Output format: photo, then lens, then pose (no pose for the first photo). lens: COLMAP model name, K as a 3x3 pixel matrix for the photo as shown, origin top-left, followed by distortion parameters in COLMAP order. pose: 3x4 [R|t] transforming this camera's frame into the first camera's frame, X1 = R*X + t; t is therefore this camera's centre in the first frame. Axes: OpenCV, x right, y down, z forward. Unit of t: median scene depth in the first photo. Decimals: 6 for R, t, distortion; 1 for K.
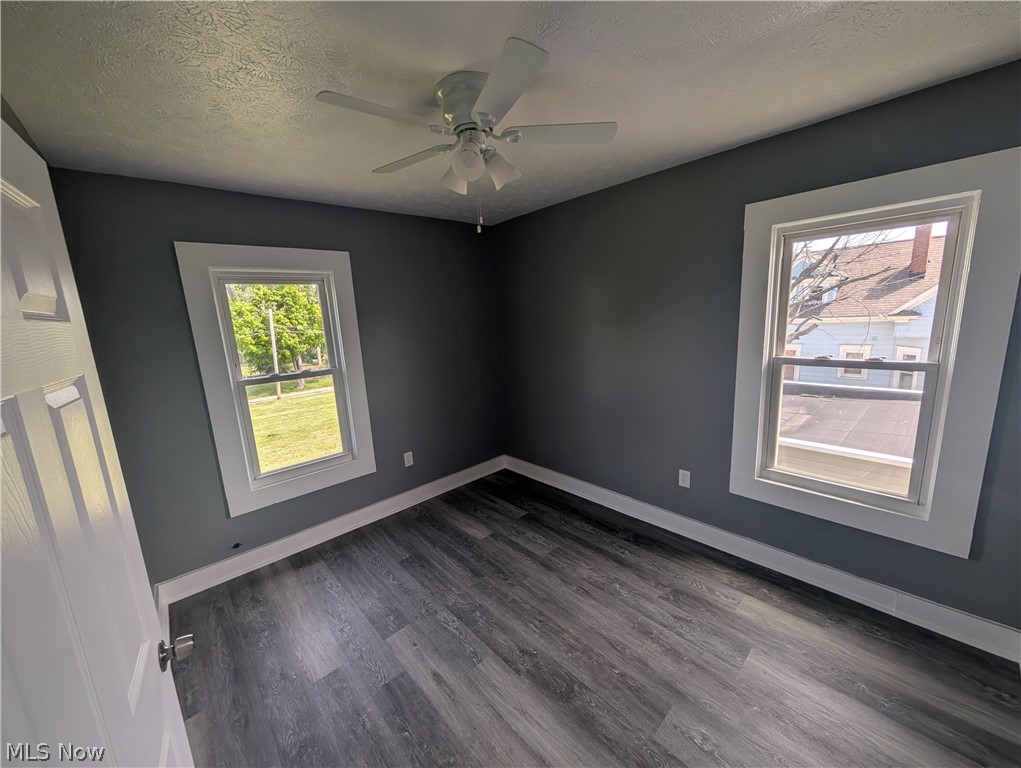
lens RADIAL K [[387.9, 0, 509.6], [0, 387.9, 386.2], [0, 0, 1]] dist [0.002264, 0.000033]
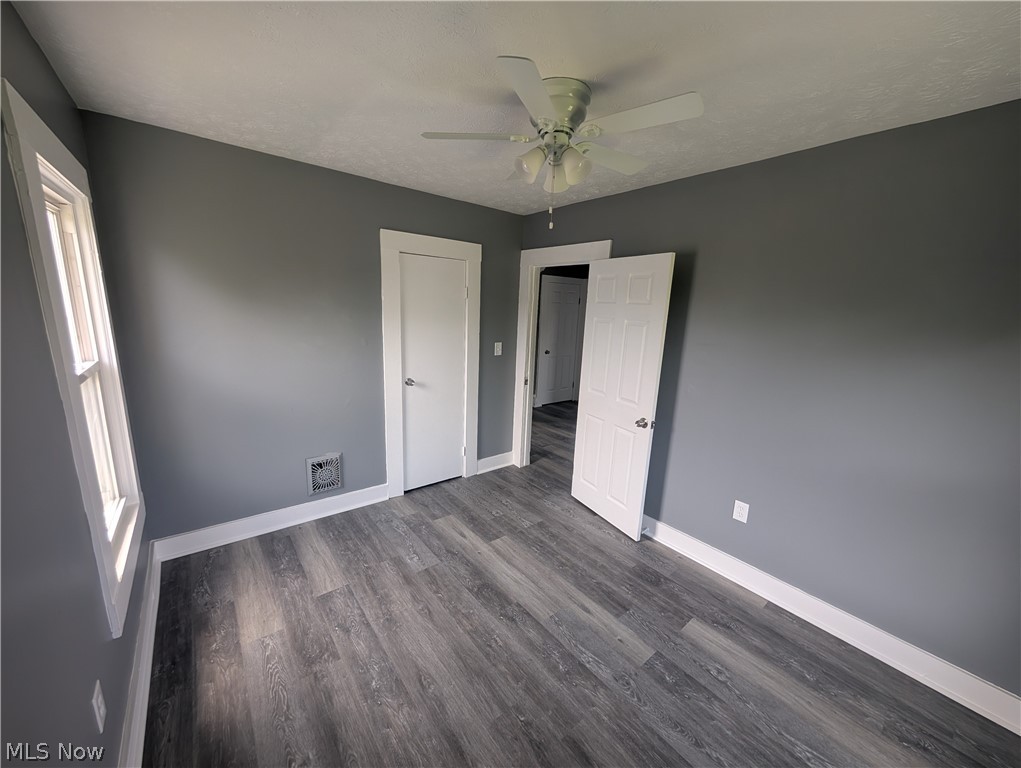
lens RADIAL K [[387.9, 0, 509.6], [0, 387.9, 386.2], [0, 0, 1]] dist [0.002264, 0.000033]
pose [[-0.997712, -0.001311, 0.067600, -0.027154], [0.024585, 0.924339, 0.380780, -0.302301], [-0.062985, 0.381571, -0.922191, 1.610597]]
